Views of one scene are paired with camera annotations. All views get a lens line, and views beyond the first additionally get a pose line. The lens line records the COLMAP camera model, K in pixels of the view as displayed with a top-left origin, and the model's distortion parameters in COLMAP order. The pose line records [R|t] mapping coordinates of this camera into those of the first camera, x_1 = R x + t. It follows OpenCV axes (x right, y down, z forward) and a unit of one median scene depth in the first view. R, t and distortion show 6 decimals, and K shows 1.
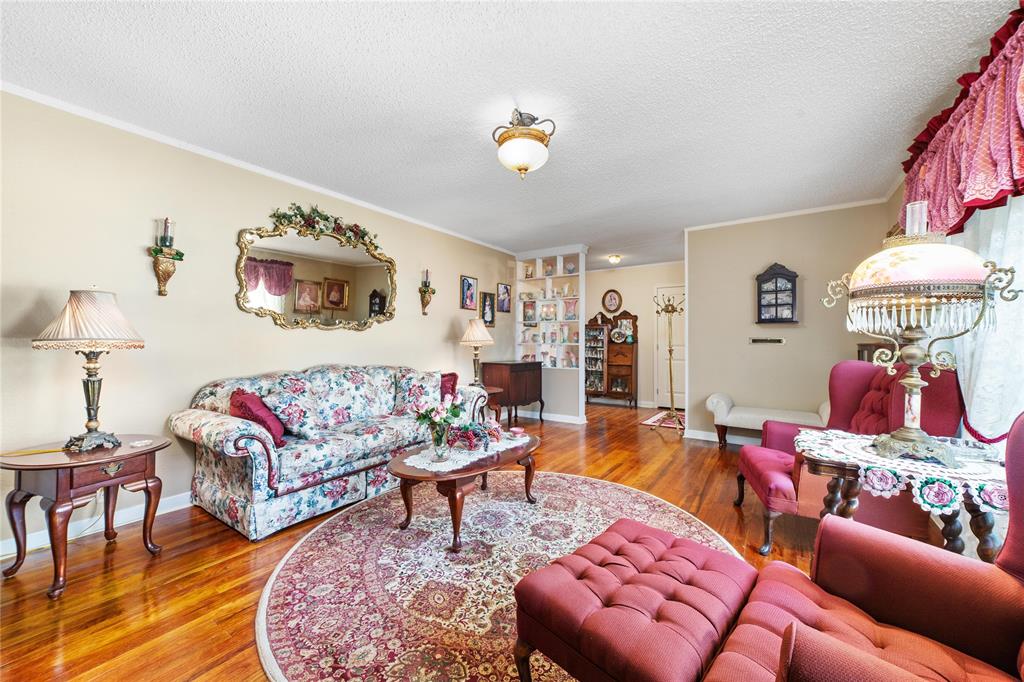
lens RADIAL K [[389.8, 0, 510.0], [0, 389.8, 340.0], [0, 0, 1]] dist [0.000704, 0.000455]
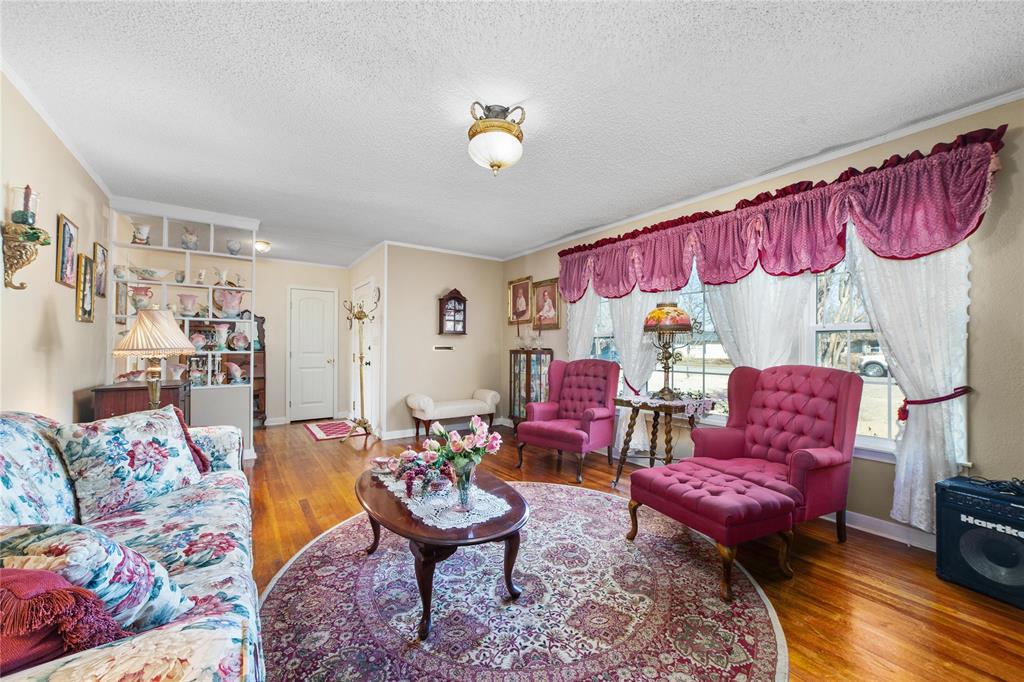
lens RADIAL K [[389.8, 0, 509.4], [0, 389.8, 342.9], [0, 0, 1]] dist [0.000704, 0.000455]
pose [[0.338587, 0.011165, 0.940869, -0.534413], [-0.006153, 0.999934, -0.009652, -0.003905], [-0.940915, -0.002522, 0.338634, 0.405039]]
